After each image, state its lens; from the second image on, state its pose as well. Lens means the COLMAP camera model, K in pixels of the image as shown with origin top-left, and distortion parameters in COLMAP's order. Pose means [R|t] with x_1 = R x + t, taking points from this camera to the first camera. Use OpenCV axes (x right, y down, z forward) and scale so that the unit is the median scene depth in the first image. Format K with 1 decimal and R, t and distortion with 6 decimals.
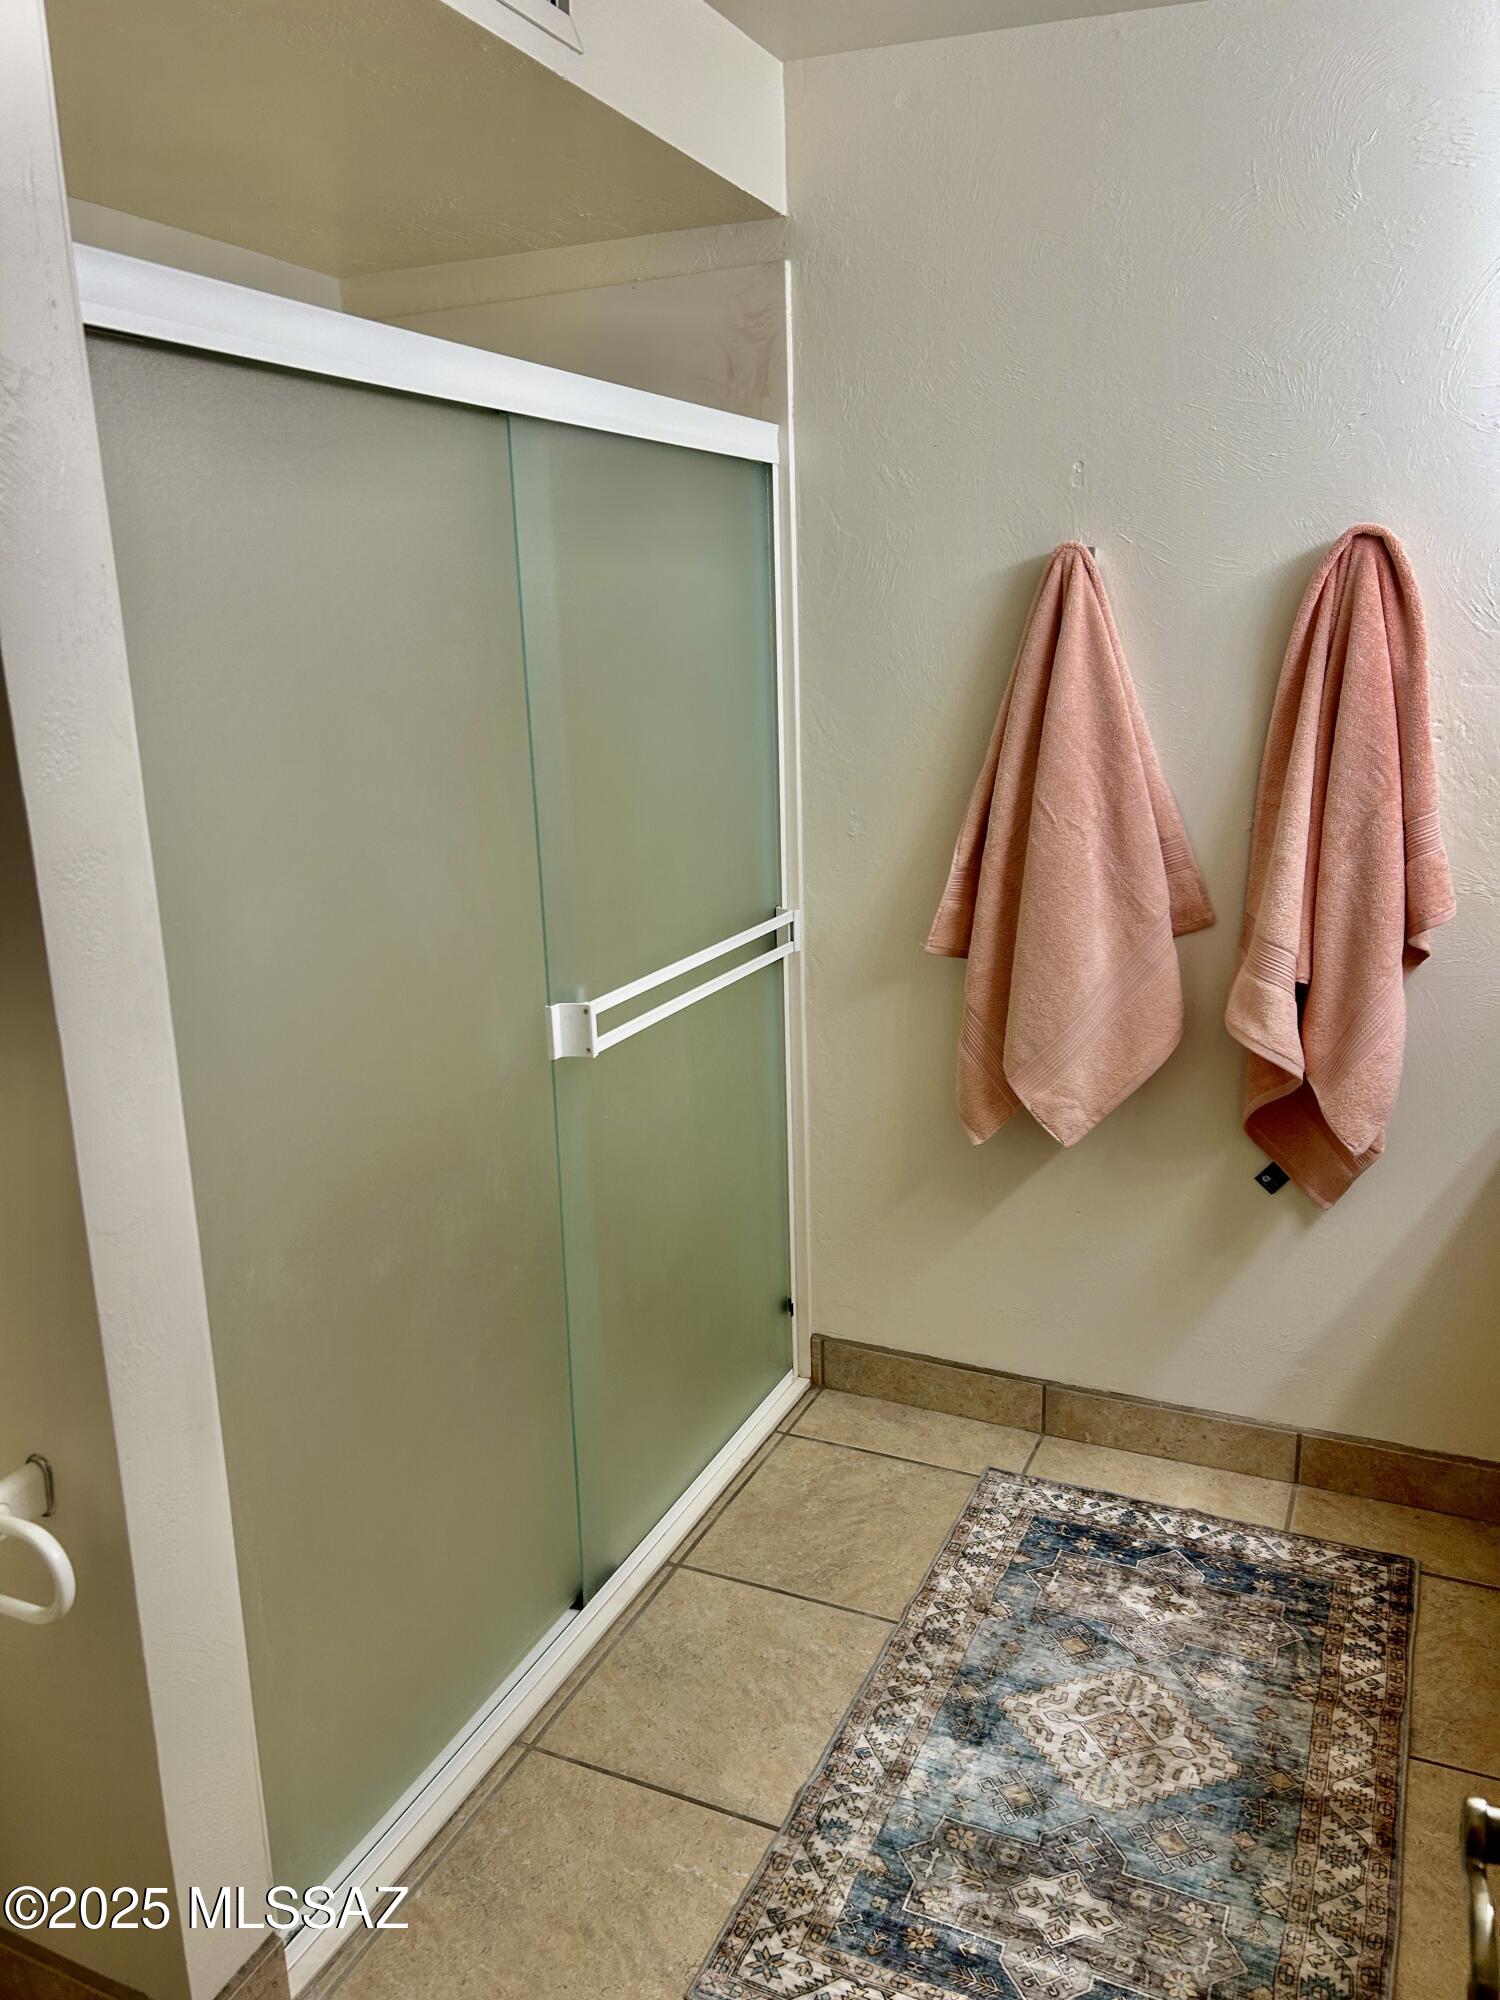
lens RADIAL K [[1504.1, 0, 745.2], [0, 1504.1, 1000.7], [0, 0, 1]] dist [0.050759, -0.042658]
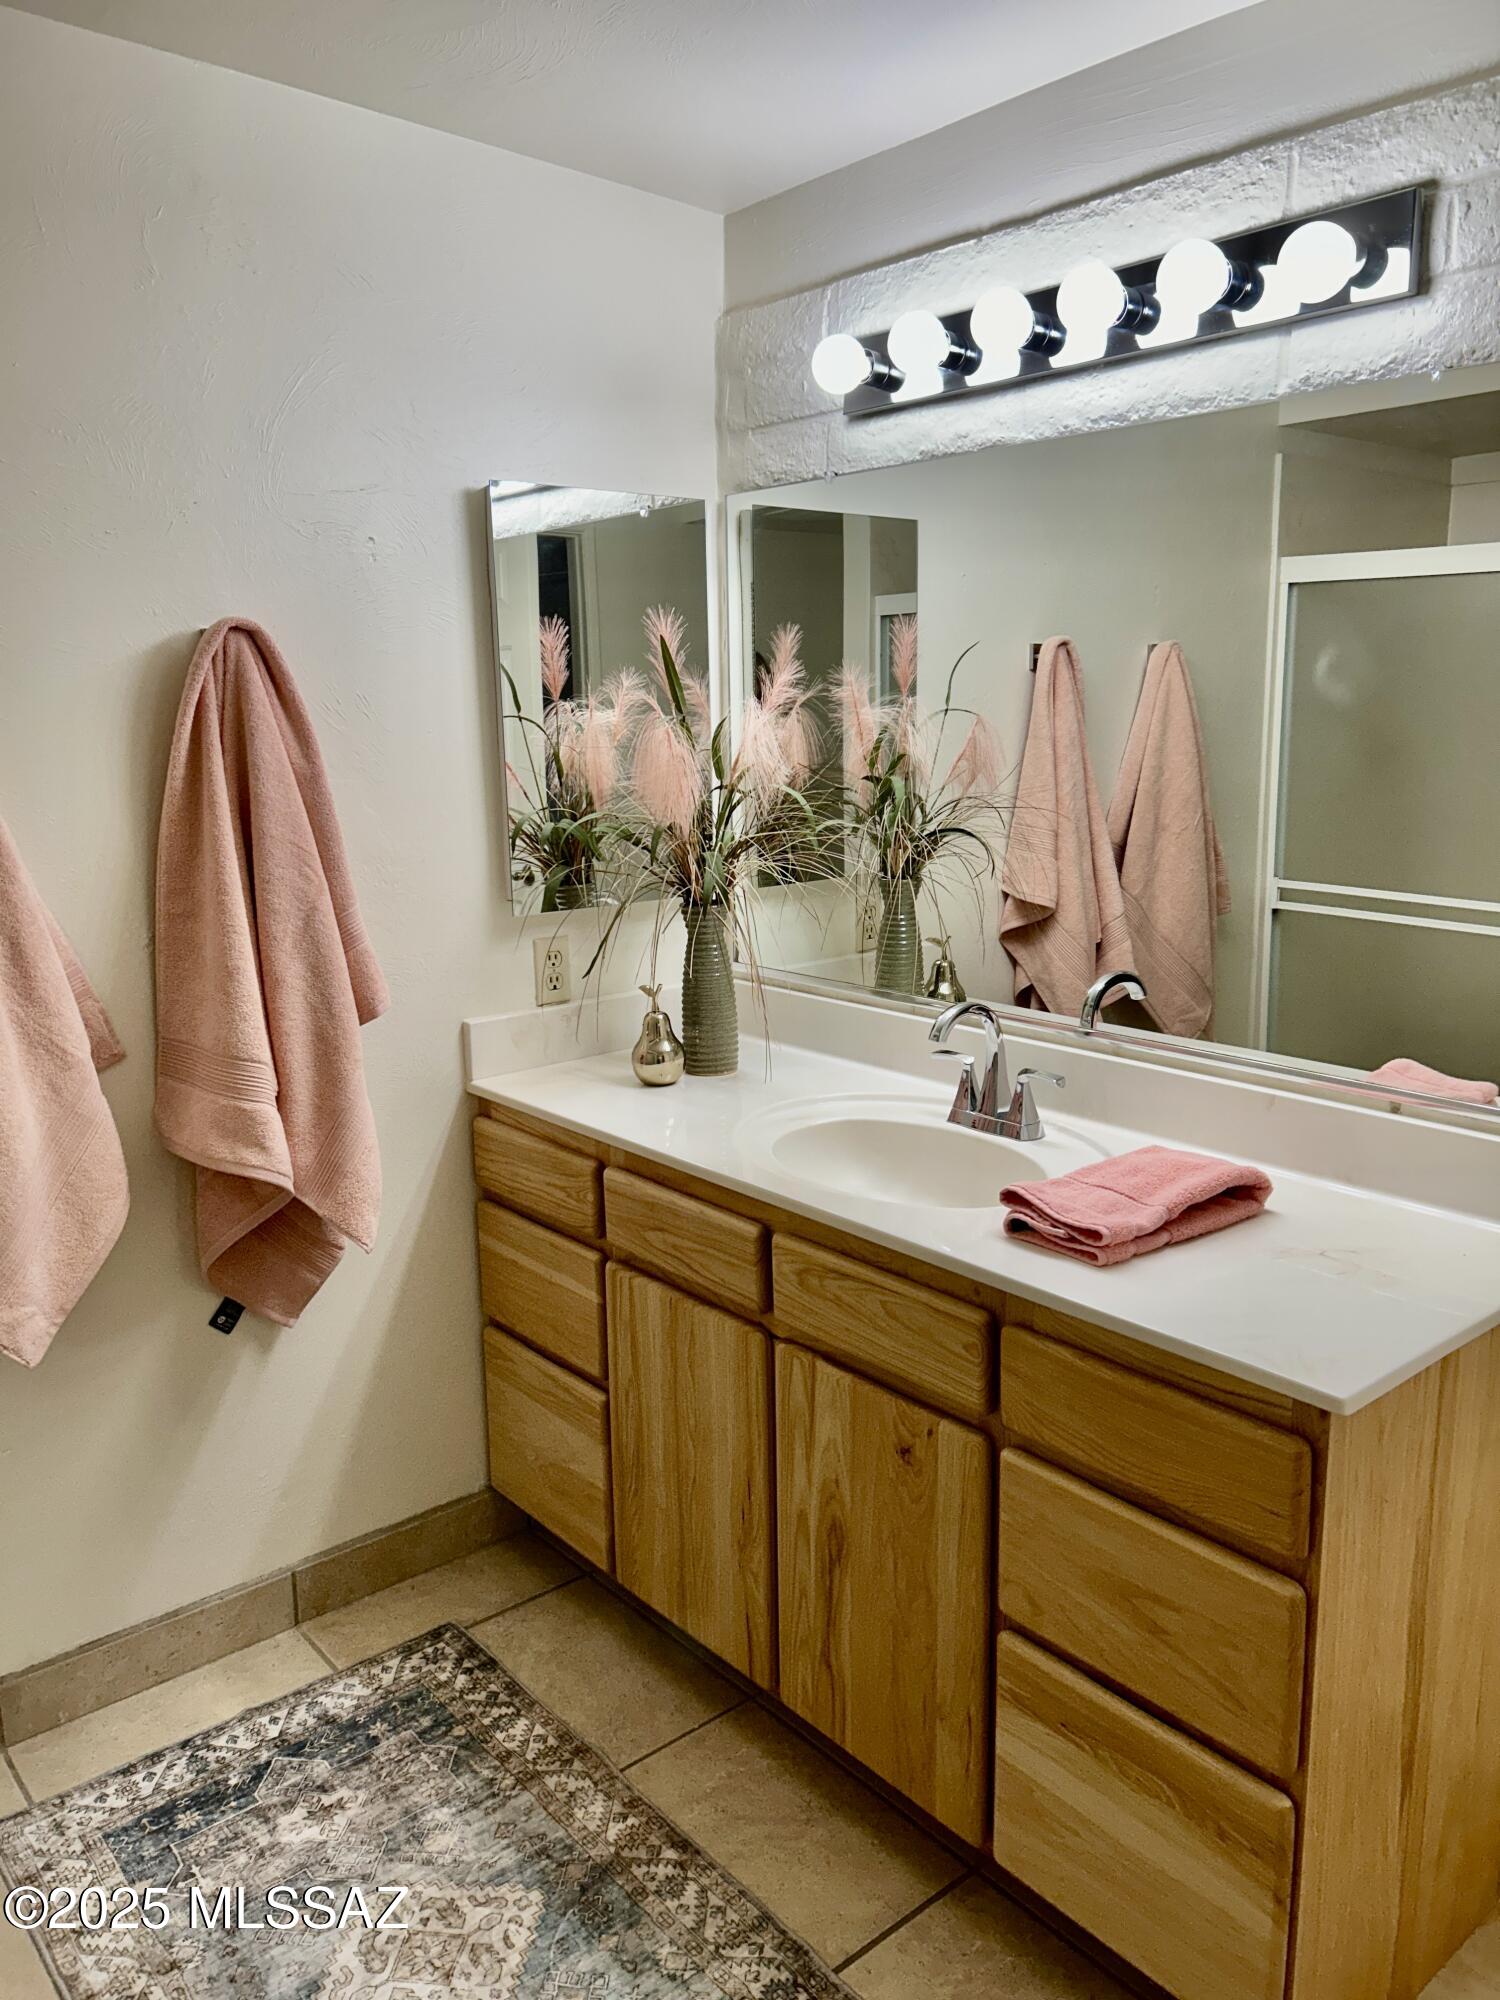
lens RADIAL K [[1504.1, 0, 757.4], [0, 1504.1, 1000.2], [0, 0, 1]] dist [0.050759, -0.042658]
pose [[0.440181, -0.159390, 0.883649, -0.323355], [0.219361, 0.973388, 0.066305, -0.065942], [-0.870702, 0.164652, 0.463431, 0.296250]]
